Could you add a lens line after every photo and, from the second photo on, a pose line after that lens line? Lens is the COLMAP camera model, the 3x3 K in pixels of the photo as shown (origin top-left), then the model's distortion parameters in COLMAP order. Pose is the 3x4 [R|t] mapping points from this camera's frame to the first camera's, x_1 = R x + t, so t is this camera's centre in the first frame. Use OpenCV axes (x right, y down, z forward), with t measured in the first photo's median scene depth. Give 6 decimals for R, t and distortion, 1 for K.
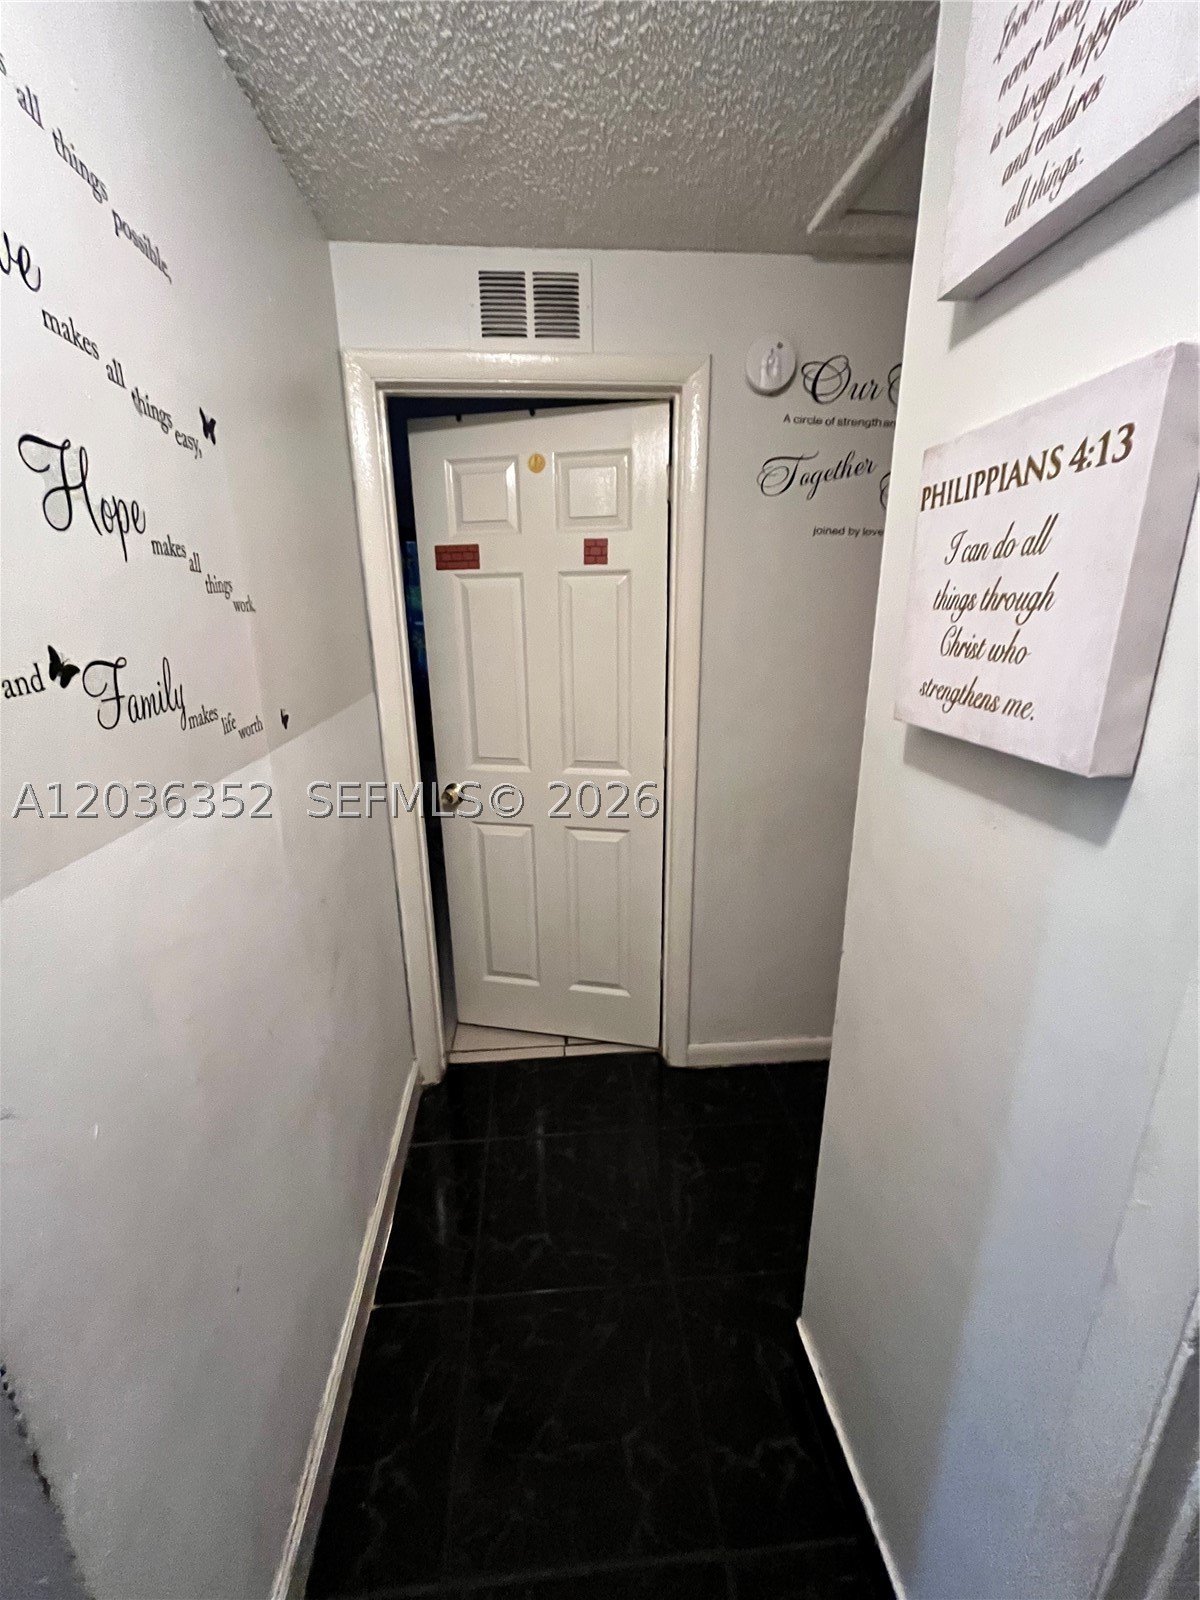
lens RADIAL K [[646.4, 0, 595.4], [0, 646.4, 797.3], [0, 0, 1]] dist [-0.004049, 0.000413]
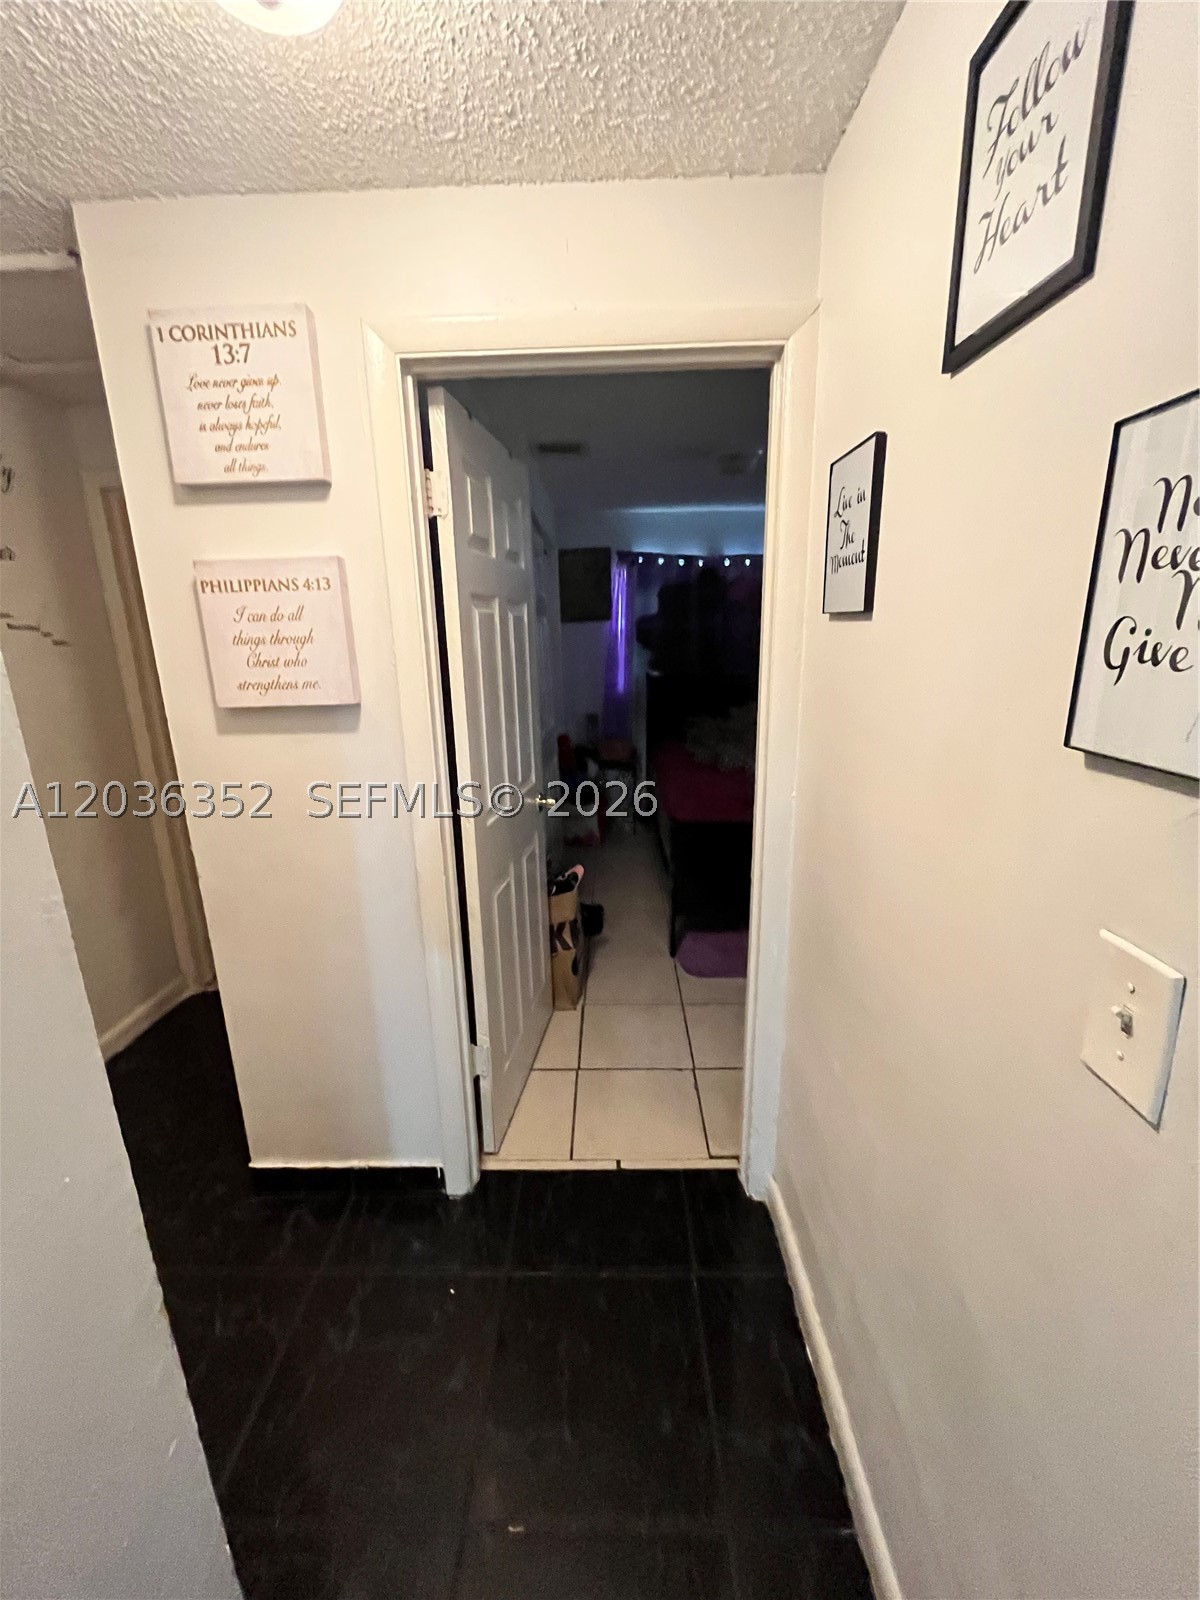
lens RADIAL K [[646.4, 0, 595.4], [0, 646.4, 797.3], [0, 0, 1]] dist [-0.004049, 0.000413]
pose [[0.106600, -0.240026, 0.964896, -1.098764], [0.299667, 0.933059, 0.198999, 0.059128], [-0.948070, 0.267934, 0.171392, -0.187639]]
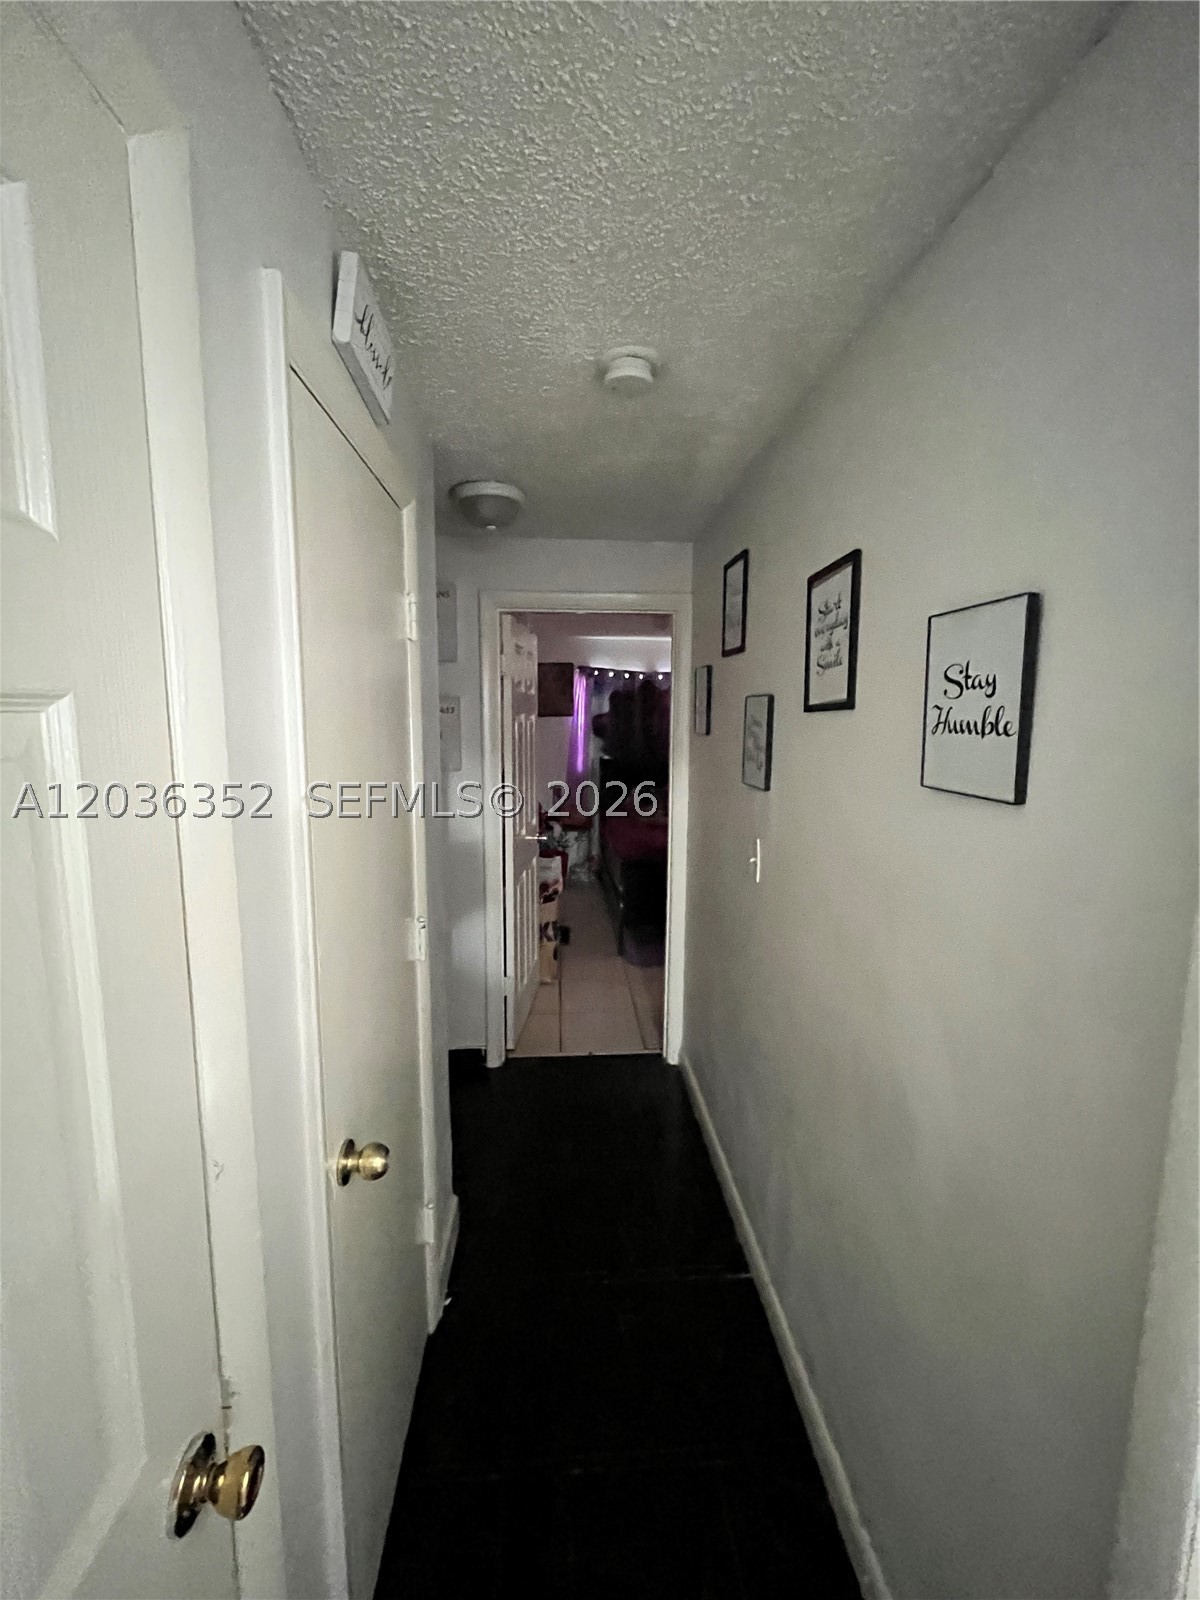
lens RADIAL K [[646.4, 0, 595.4], [0, 646.4, 797.3], [0, 0, 1]] dist [-0.004049, 0.000413]
pose [[0.021514, -0.115402, 0.993086, -2.522473], [0.273587, 0.956080, 0.105175, -0.030377], [-0.961607, 0.269433, 0.052141, -0.149367]]
